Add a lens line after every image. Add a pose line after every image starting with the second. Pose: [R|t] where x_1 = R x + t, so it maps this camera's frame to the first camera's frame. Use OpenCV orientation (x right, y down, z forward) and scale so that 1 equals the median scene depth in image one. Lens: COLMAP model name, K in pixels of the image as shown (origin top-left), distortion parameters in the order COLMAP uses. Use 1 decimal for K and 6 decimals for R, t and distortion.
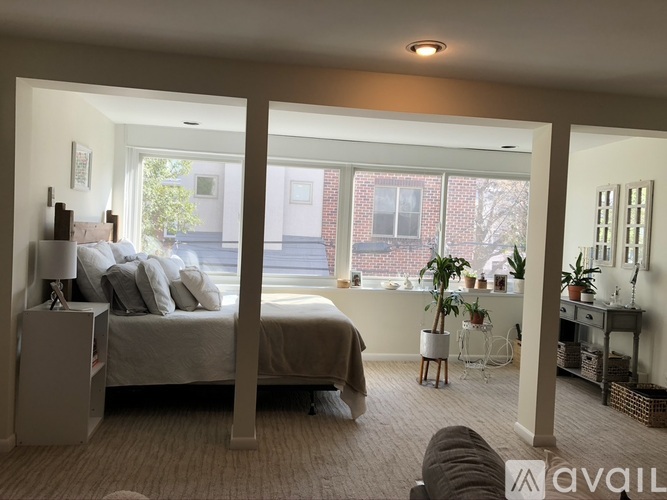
lens RADIAL K [[544.6, 0, 330.9], [0, 544.6, 246.5], [0, 0, 1]] dist [0.046053, -0.016353]
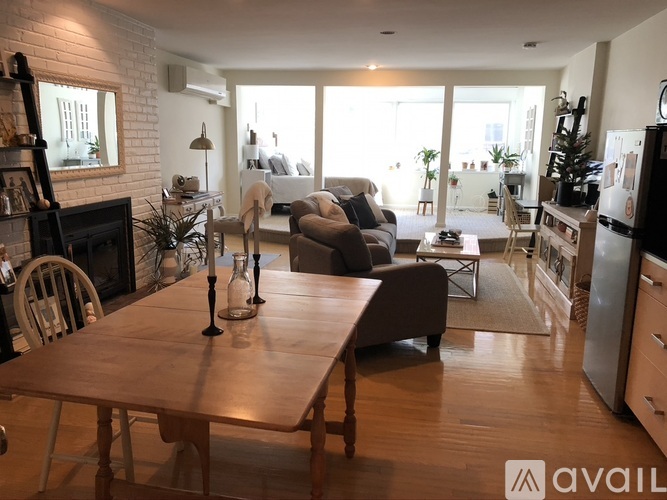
lens RADIAL K [[544.6, 0, 335.6], [0, 544.6, 249.3], [0, 0, 1]] dist [0.046053, -0.016353]
pose [[0.949817, 0.029665, -0.311395, 0.586574], [0.020514, 0.987443, 0.156640, 0.067094], [0.312131, -0.155167, 0.937282, -1.151164]]
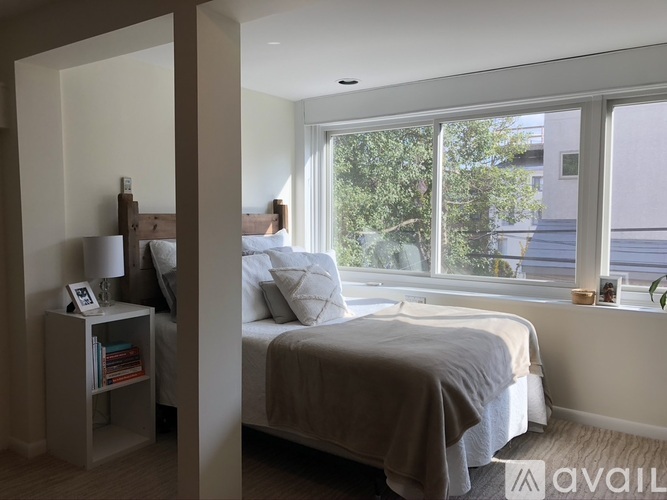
lens RADIAL K [[544.6, 0, 331.2], [0, 544.6, 247.8], [0, 0, 1]] dist [0.046053, -0.016353]
pose [[0.714502, -0.003496, -0.699624, 0.339826], [0.014875, 0.999837, 0.010195, 0.005085], [0.699475, -0.017691, 0.714438, 0.511018]]
